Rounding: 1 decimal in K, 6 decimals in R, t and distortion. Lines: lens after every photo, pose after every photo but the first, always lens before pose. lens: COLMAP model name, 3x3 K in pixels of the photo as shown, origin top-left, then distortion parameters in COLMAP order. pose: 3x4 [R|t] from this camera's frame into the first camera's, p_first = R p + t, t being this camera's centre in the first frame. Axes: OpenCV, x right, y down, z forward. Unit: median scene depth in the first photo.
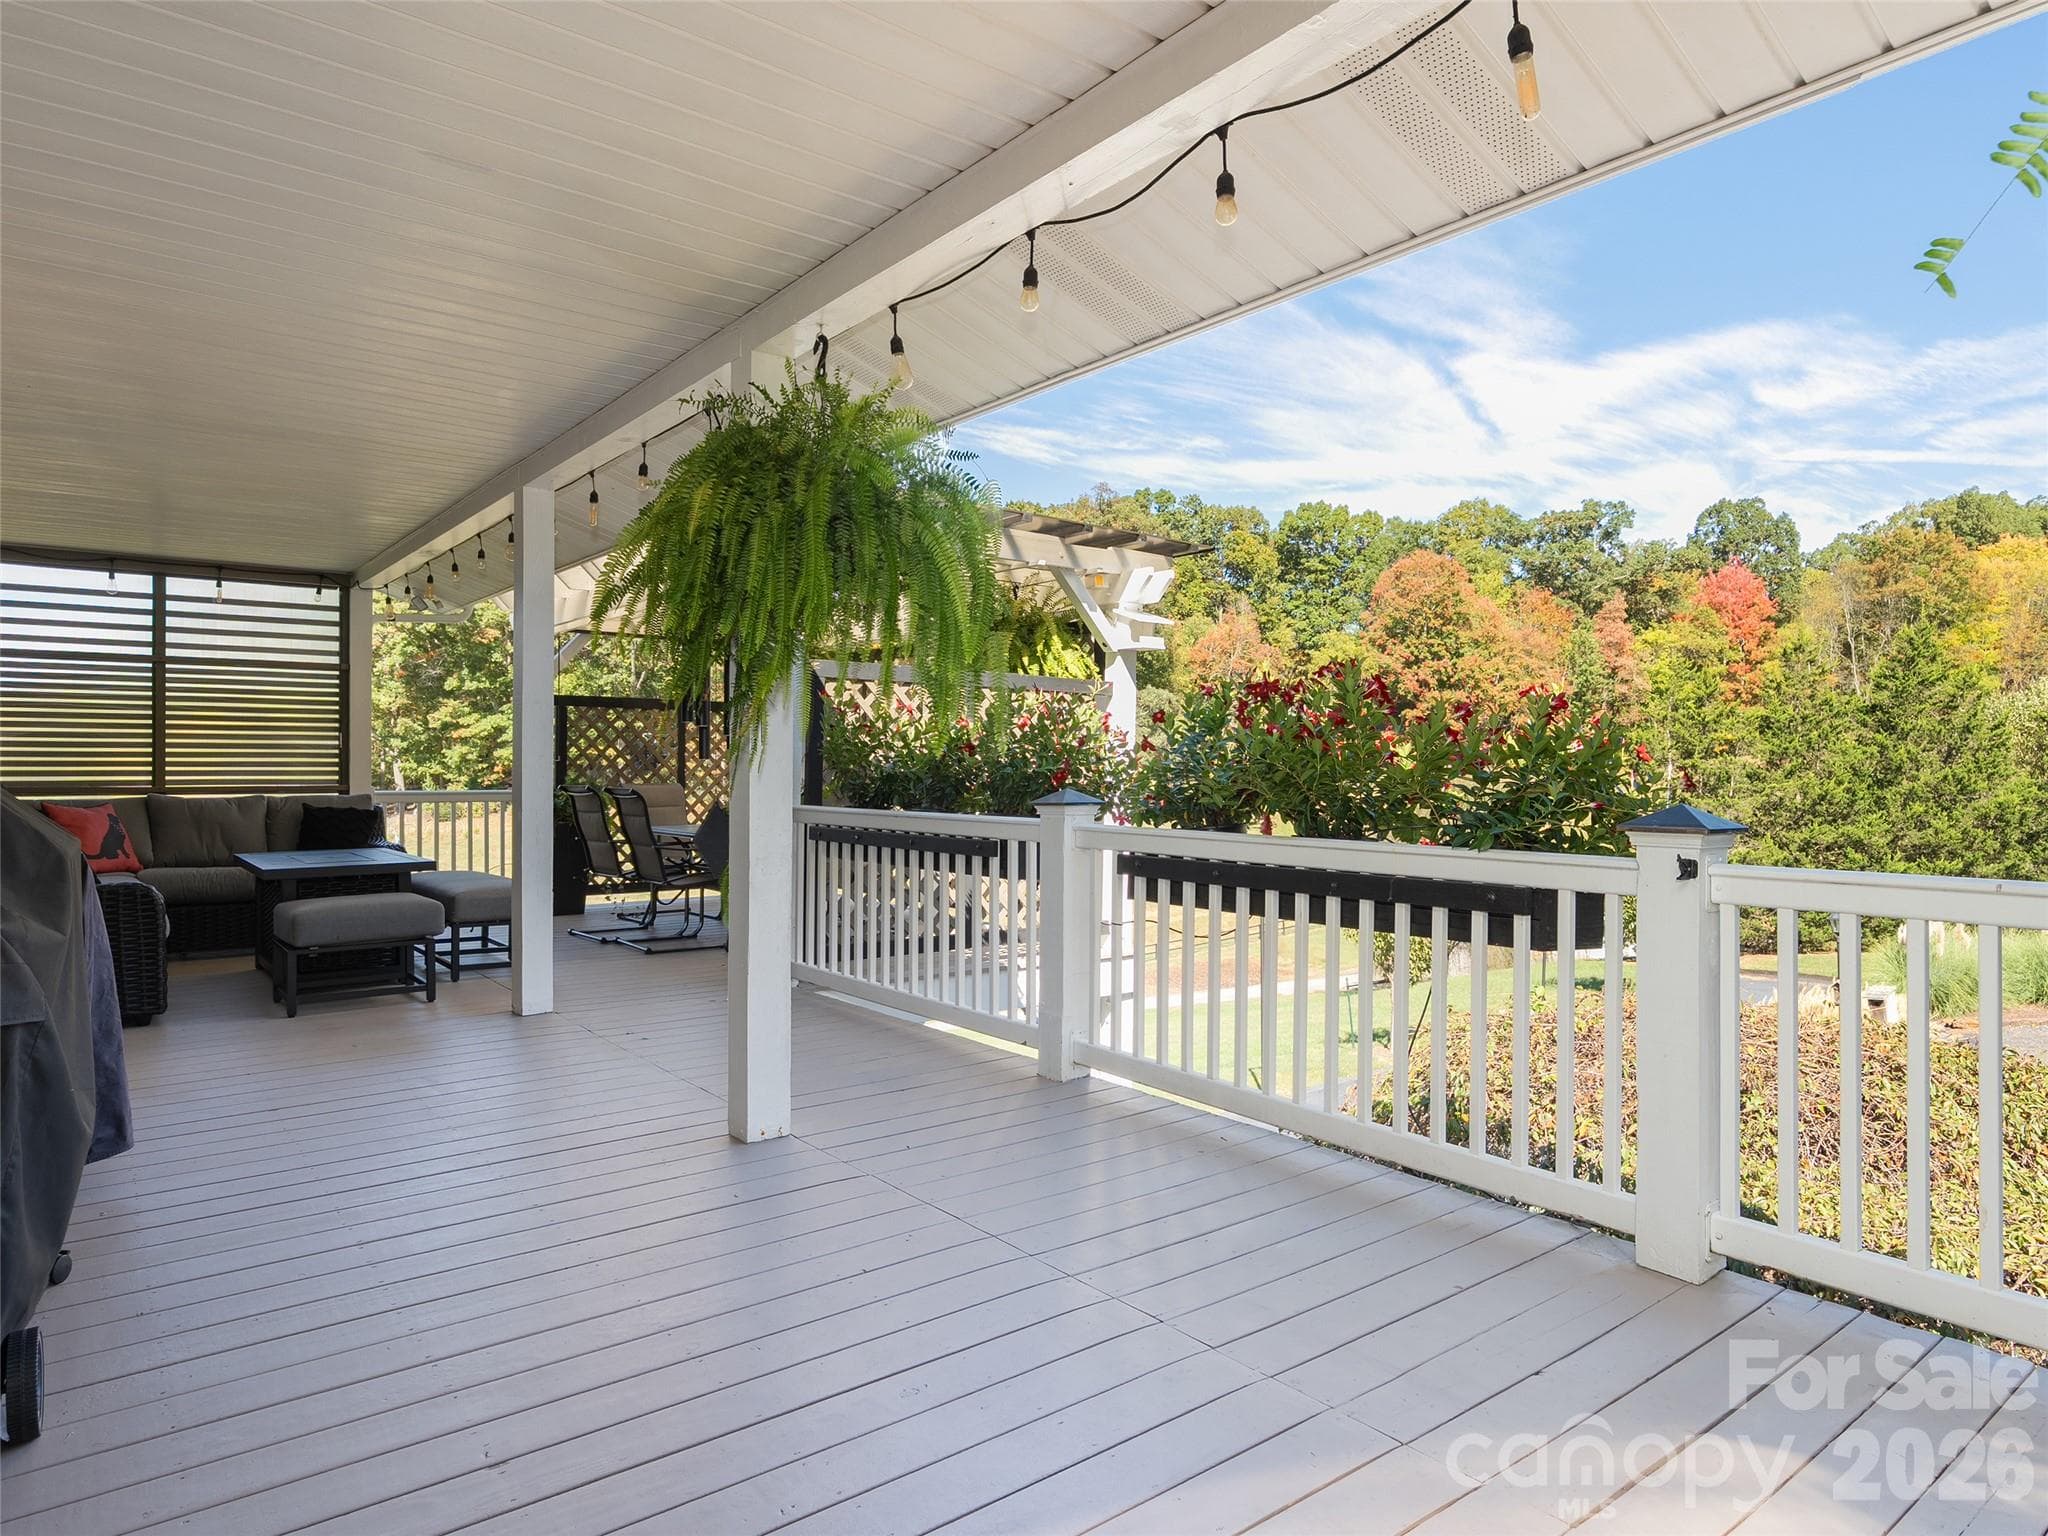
lens RADIAL K [[1439.8, 0, 1034.4], [0, 1439.8, 762.4], [0, 0, 1]] dist [-0.000290, 0.007513]
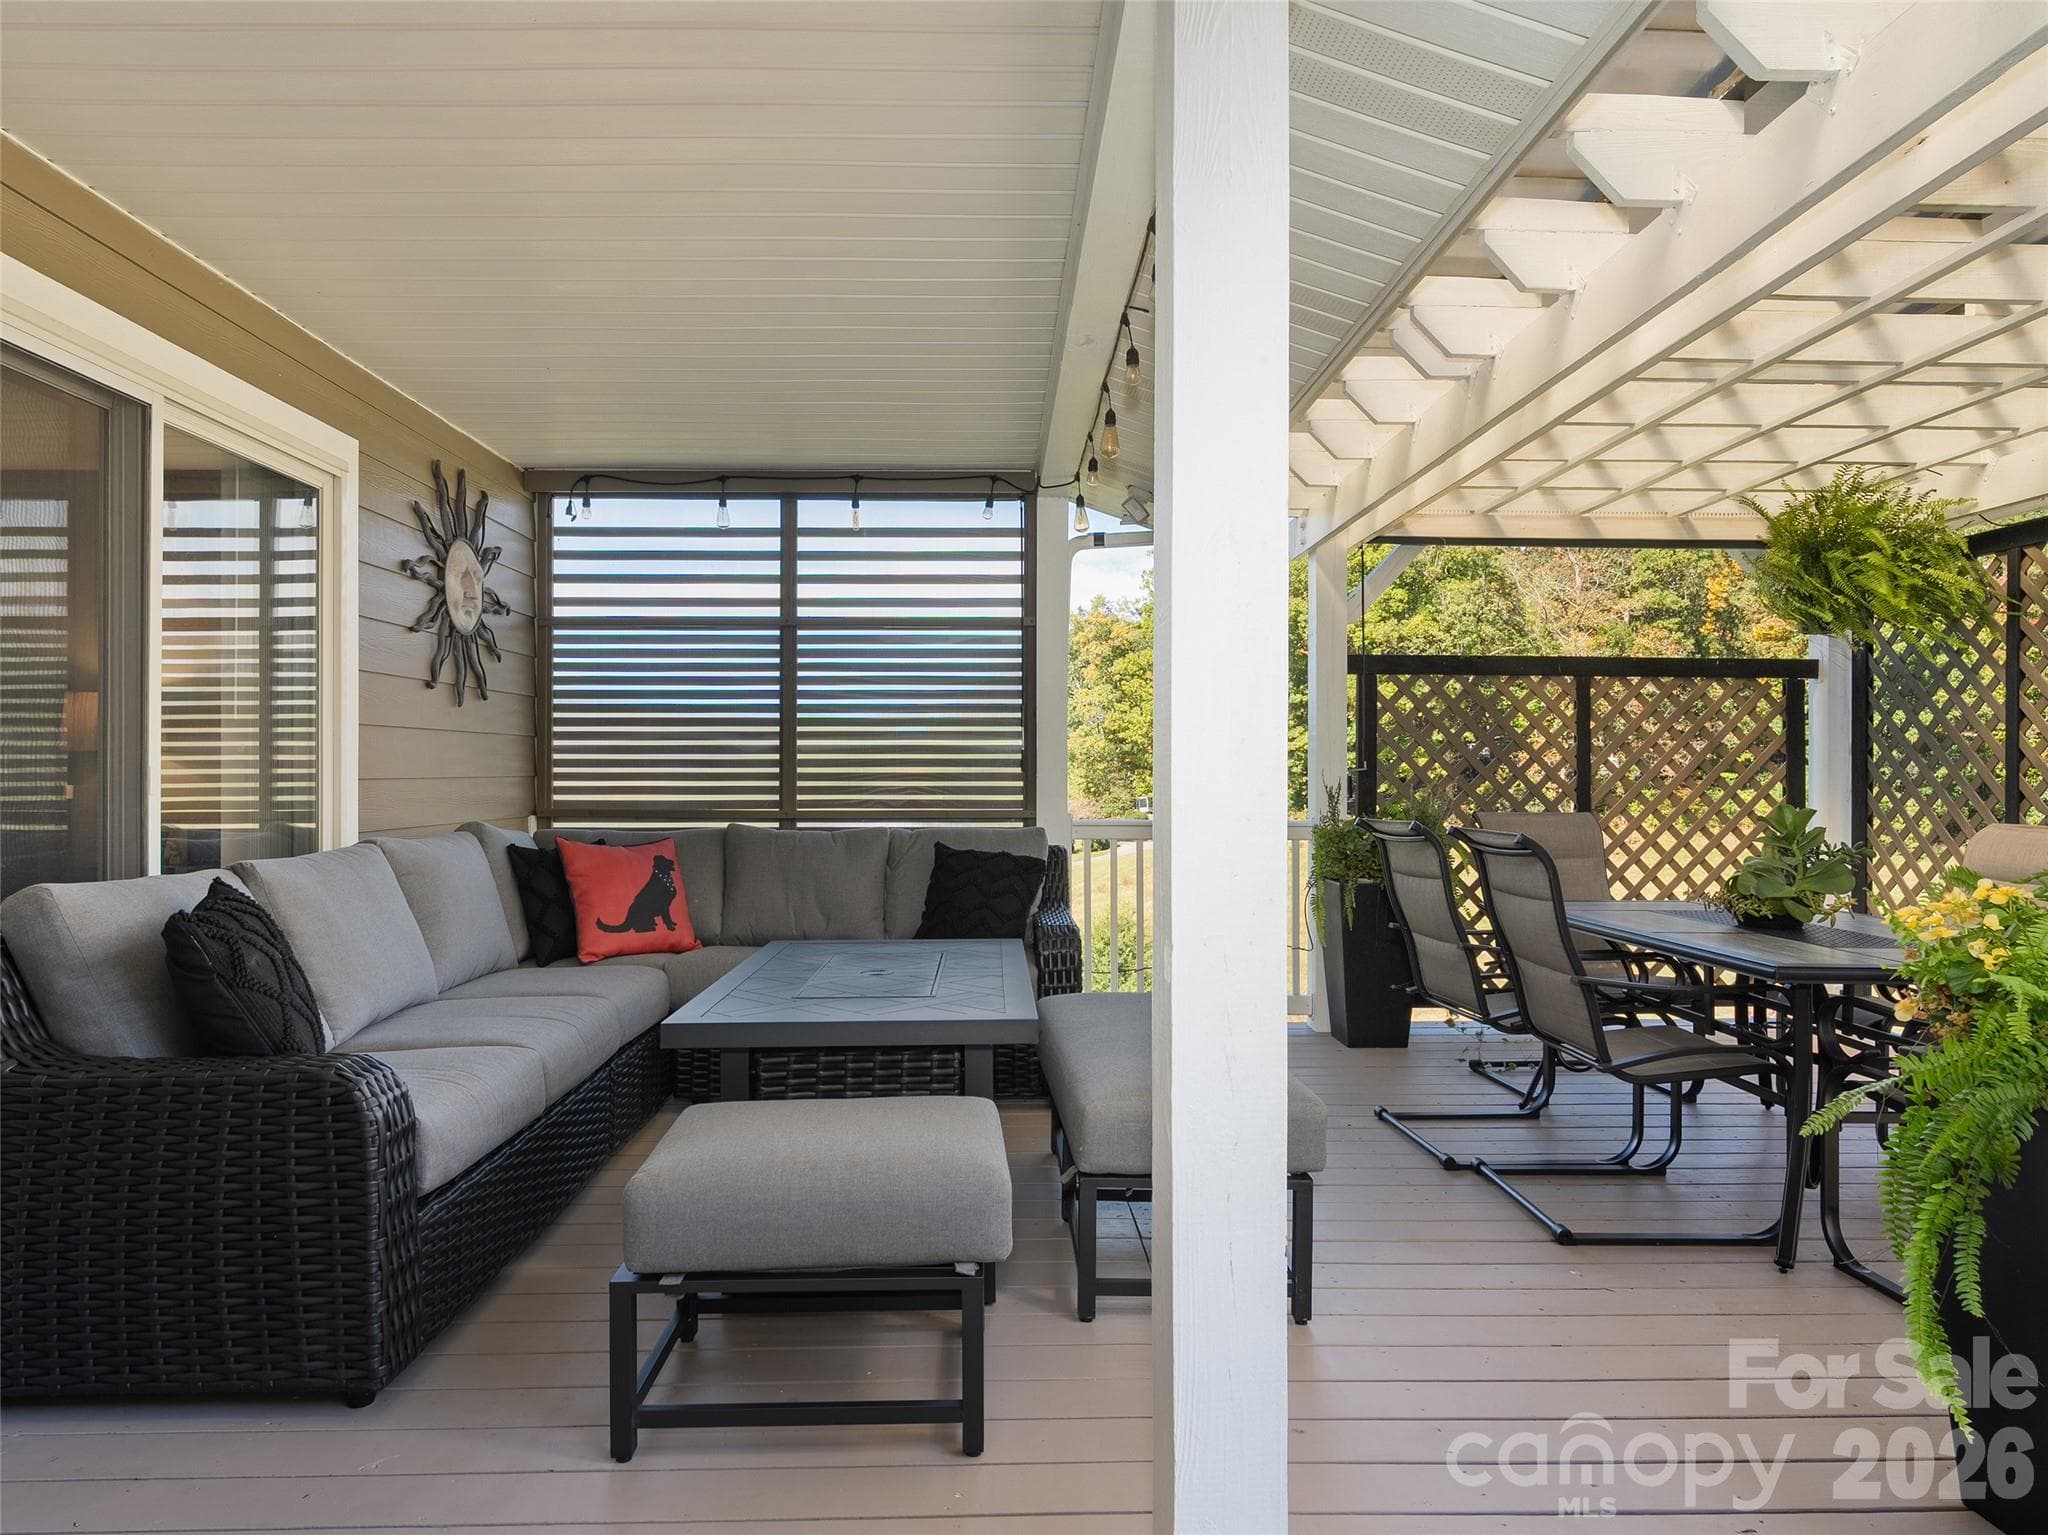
lens RADIAL K [[1439.8, 0, 1034.4], [0, 1439.8, 761.9], [0, 0, 1]] dist [-0.000290, 0.007513]
pose [[0.851211, -0.009714, -0.524734, -0.151221], [0.006058, 0.999944, -0.008685, 0.000581], [0.524789, 0.004214, 0.851222, 0.481340]]
